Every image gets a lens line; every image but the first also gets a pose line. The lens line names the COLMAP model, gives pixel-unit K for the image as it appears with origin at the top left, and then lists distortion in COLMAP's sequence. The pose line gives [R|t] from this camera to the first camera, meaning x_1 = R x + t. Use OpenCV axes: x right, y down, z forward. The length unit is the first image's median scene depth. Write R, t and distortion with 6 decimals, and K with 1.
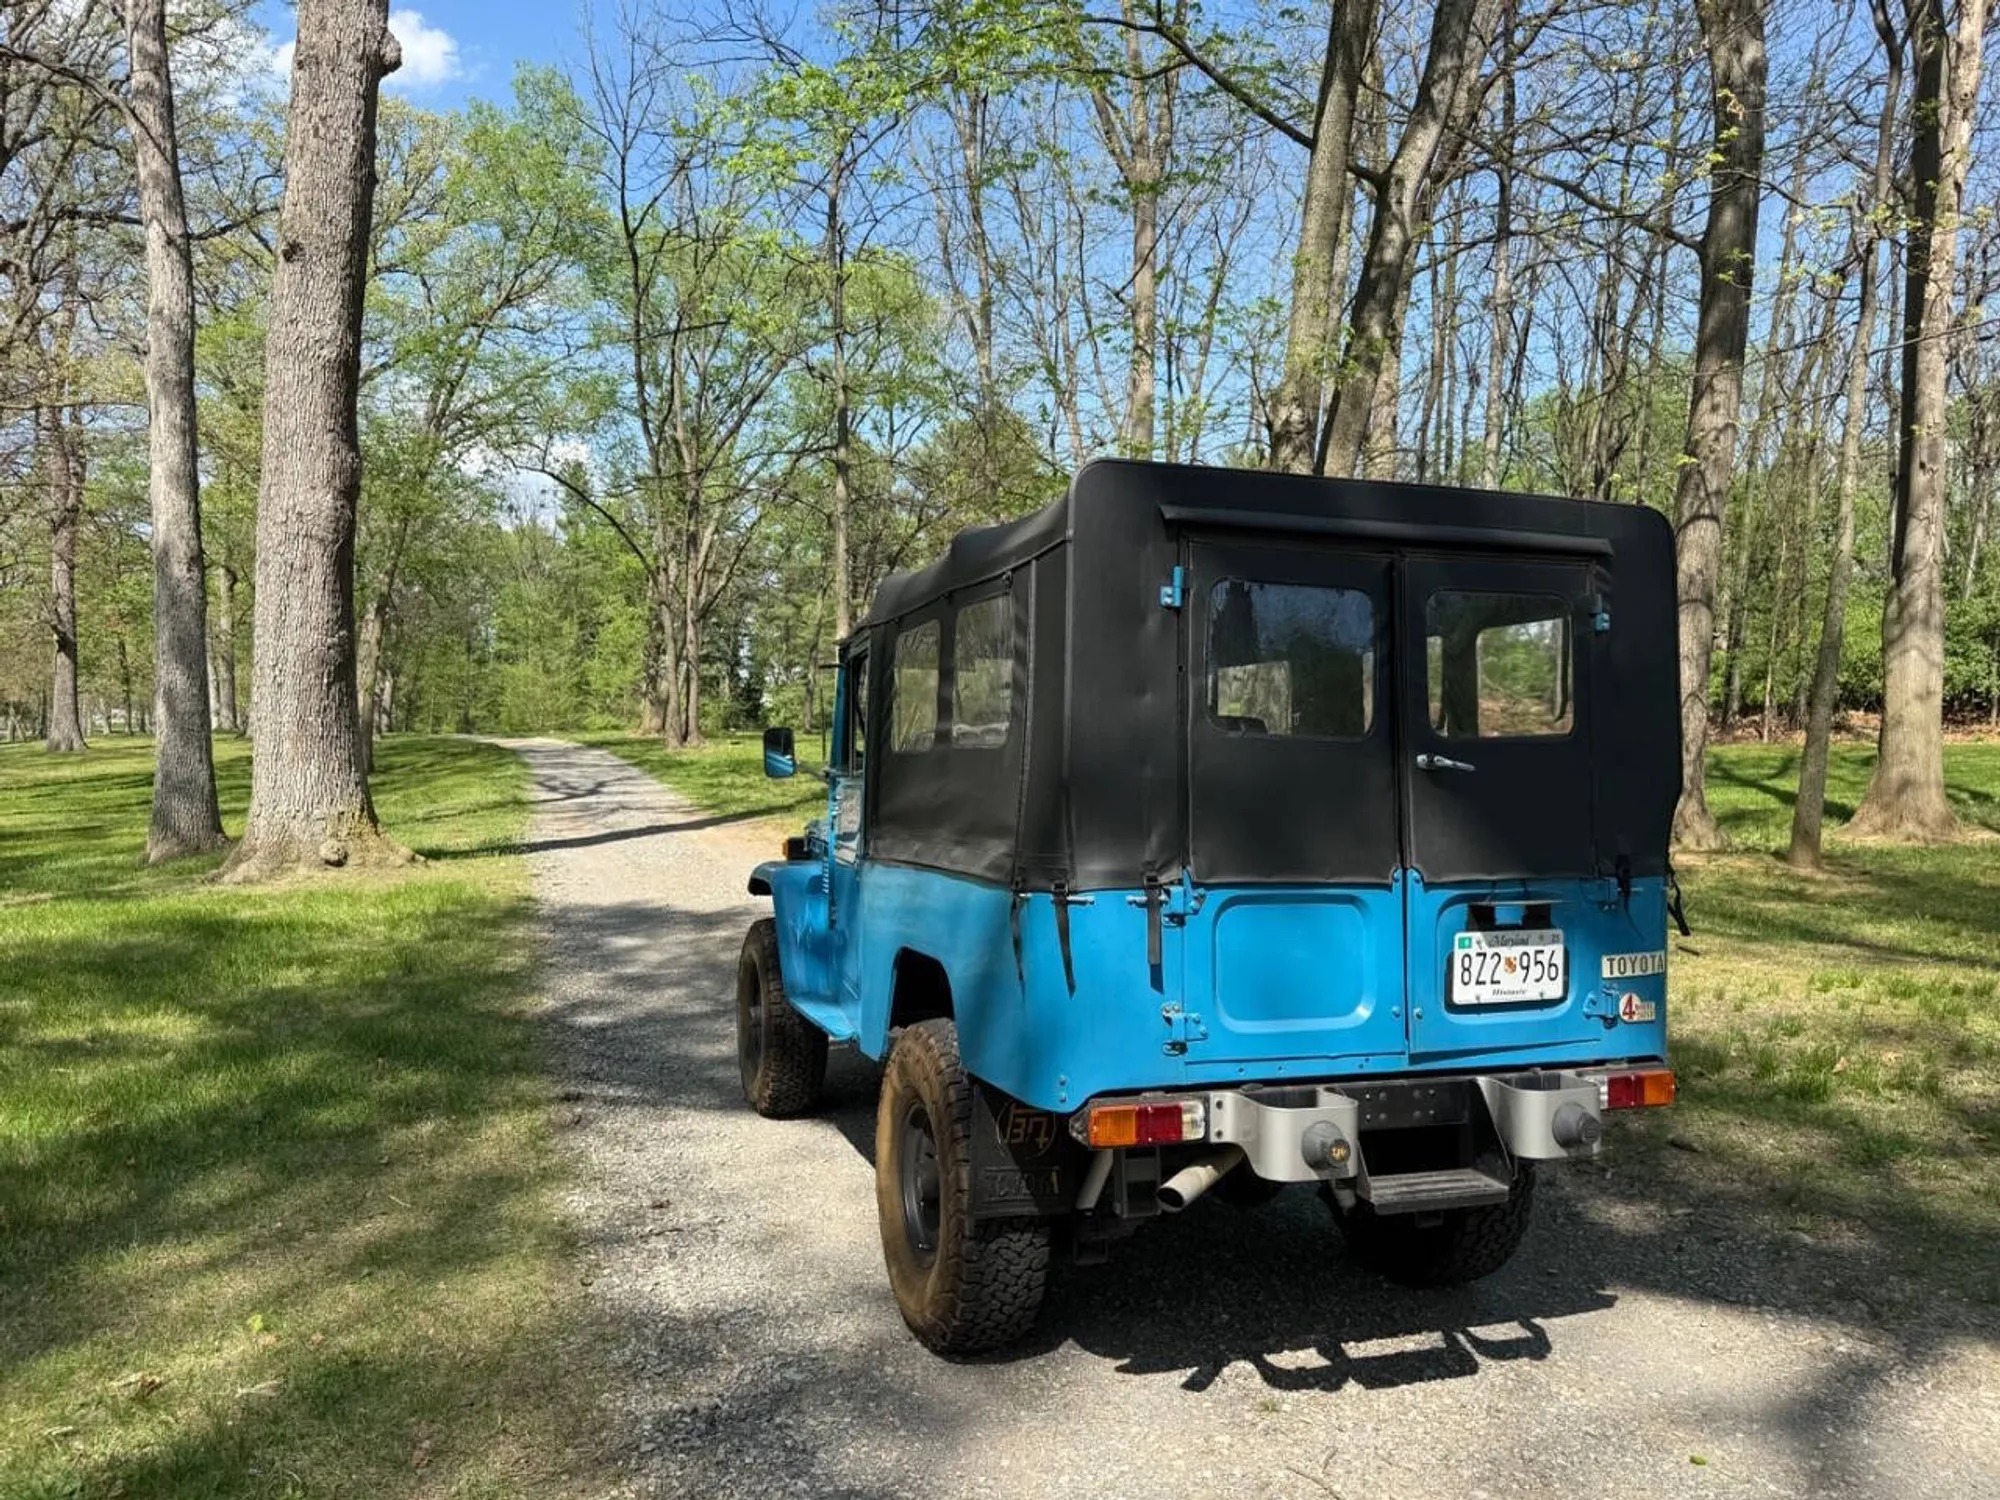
lens RADIAL K [[1438.1, 0, 995.5], [0, 1438.1, 773.6], [0, 0, 1]] dist [0.024293, -0.028104]
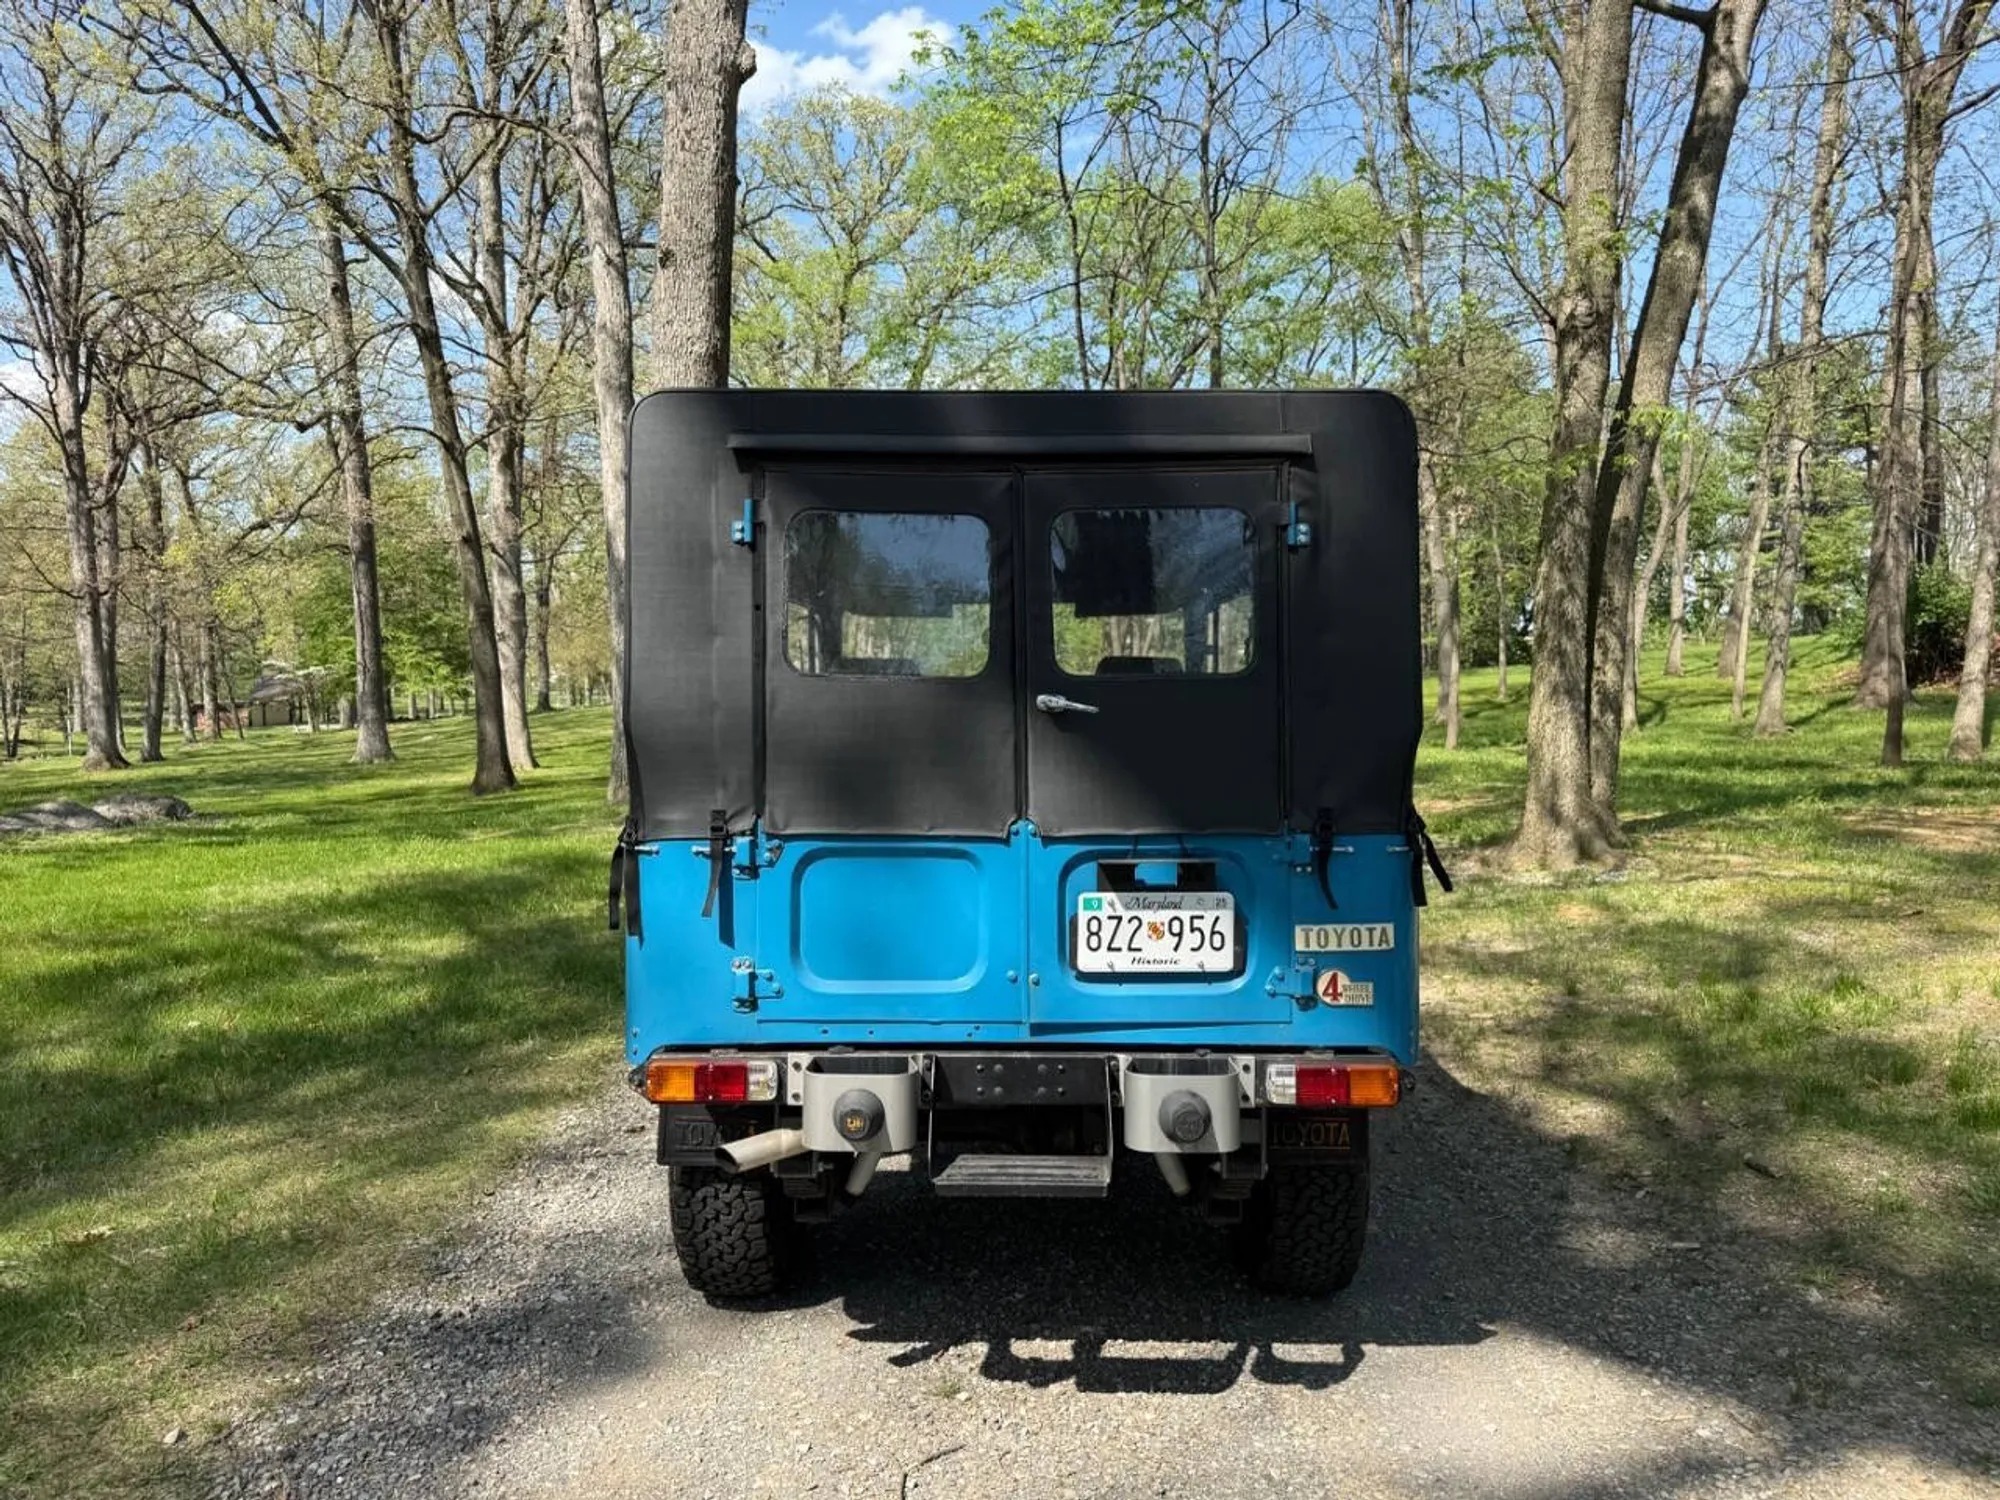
lens RADIAL K [[1424.6, 0, 1009.6], [0, 1424.6, 765.8], [0, 0, 1]] dist [0.082658, -0.119755]
pose [[0.940456, -0.002074, -0.339910, 0.548478], [0.011975, 0.999563, 0.027032, 0.007048], [0.339705, -0.029493, 0.940069, 0.148589]]
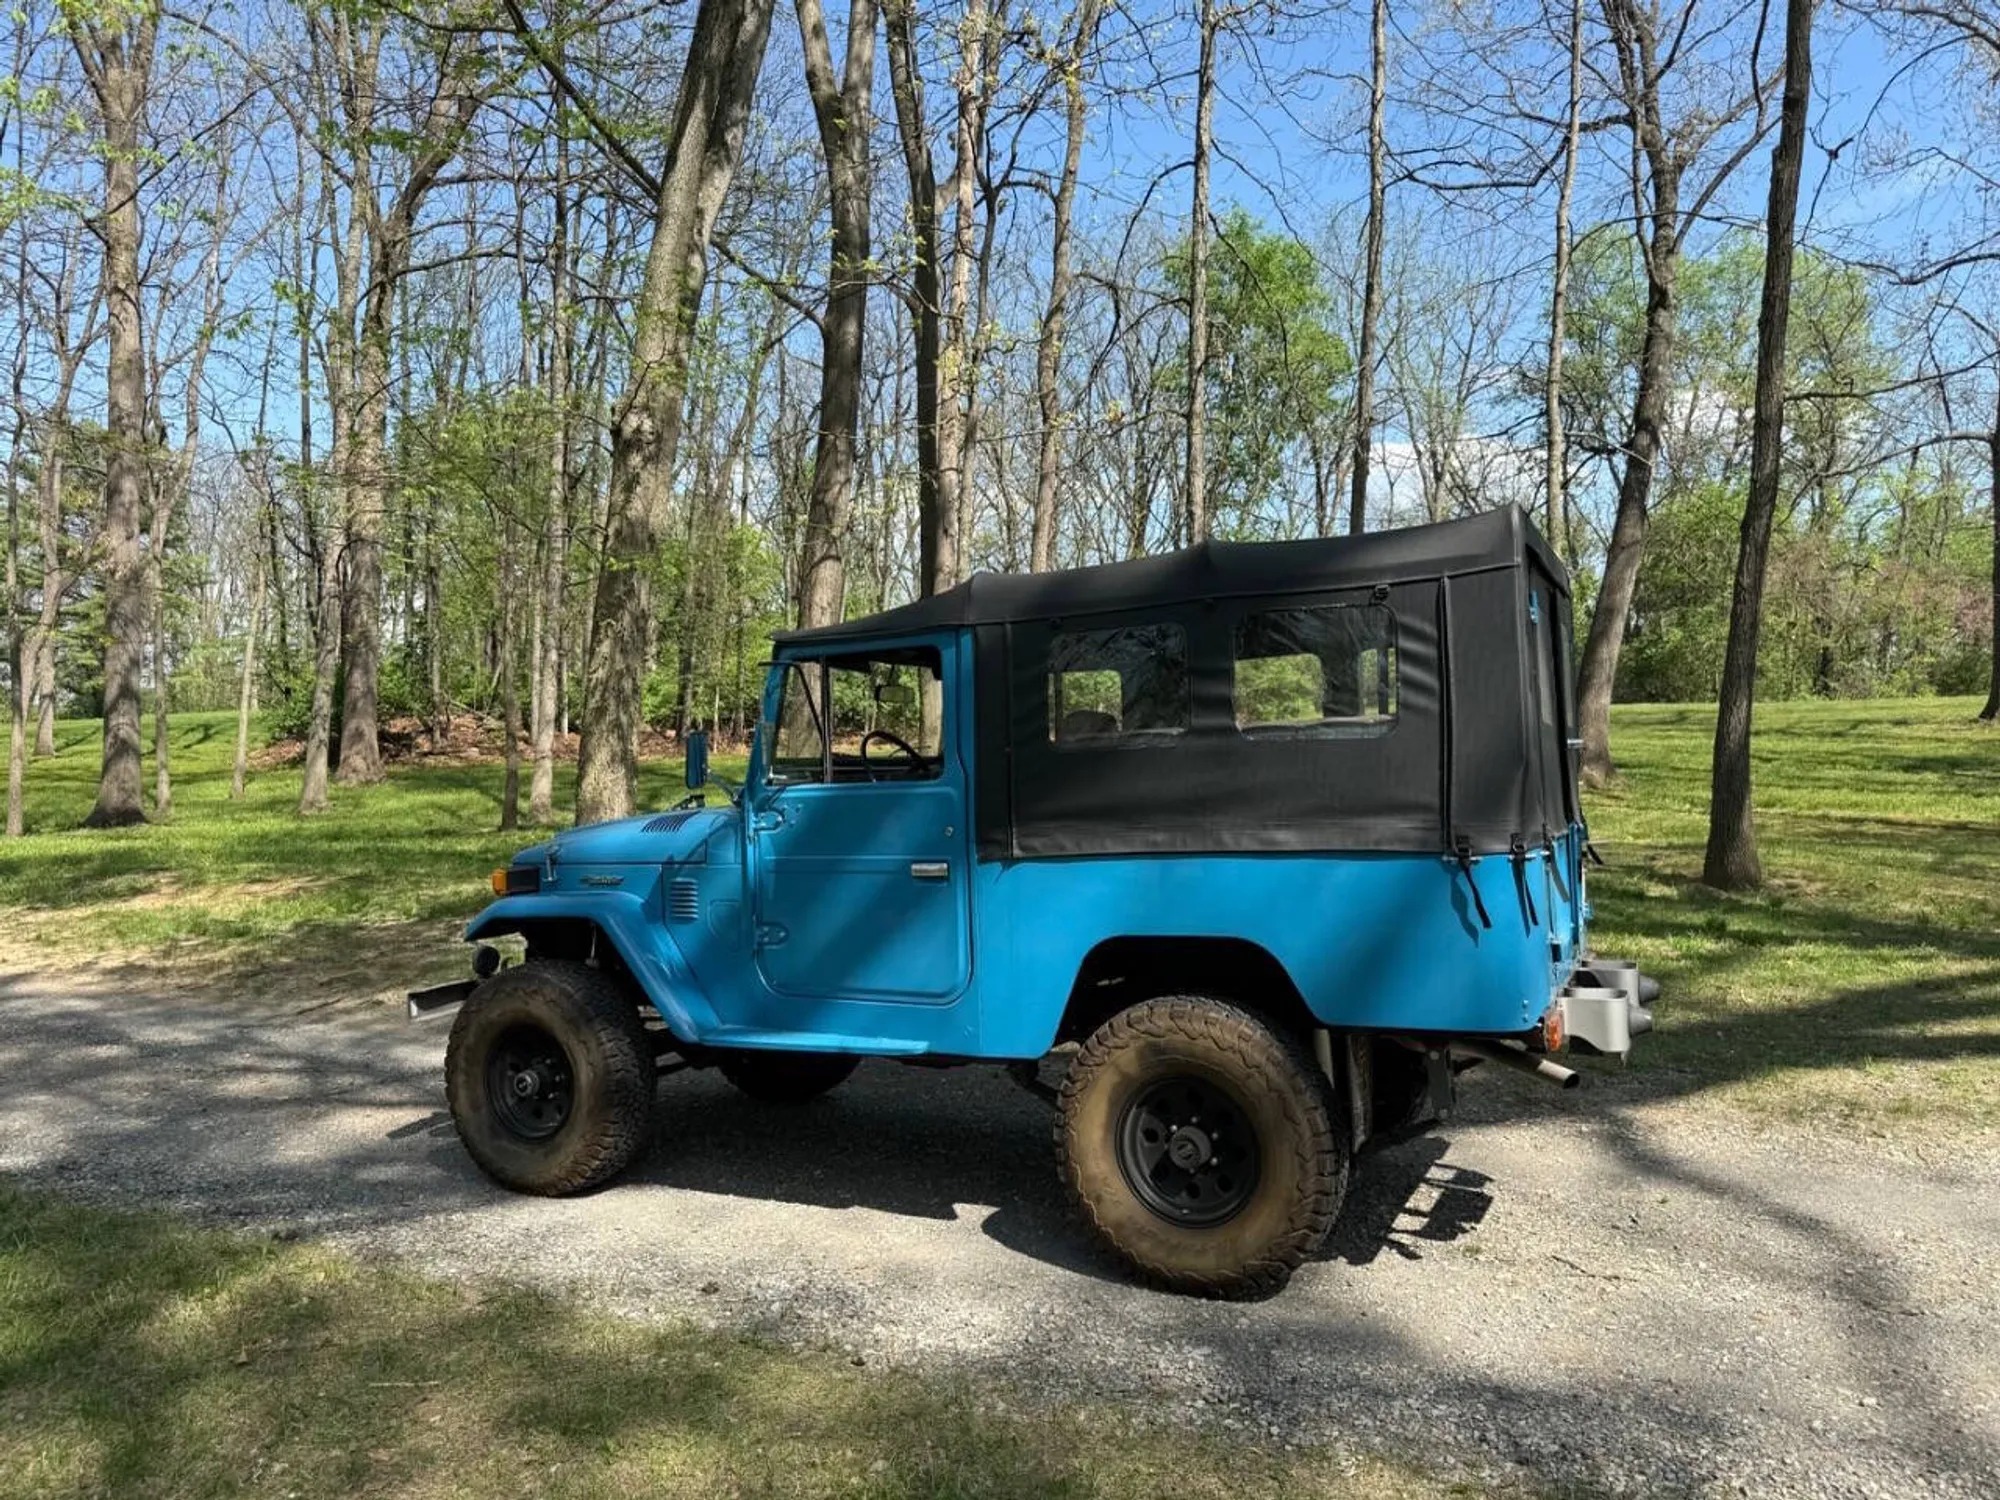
lens RADIAL K [[1438.1, 0, 995.5], [0, 1438.1, 773.6], [0, 0, 1]] dist [0.024293, -0.028104]
pose [[0.712036, -0.020555, 0.701842, -0.999728], [0.029532, 0.999564, -0.000687, 0.002319], [-0.701522, 0.021216, 0.712332, 0.378942]]
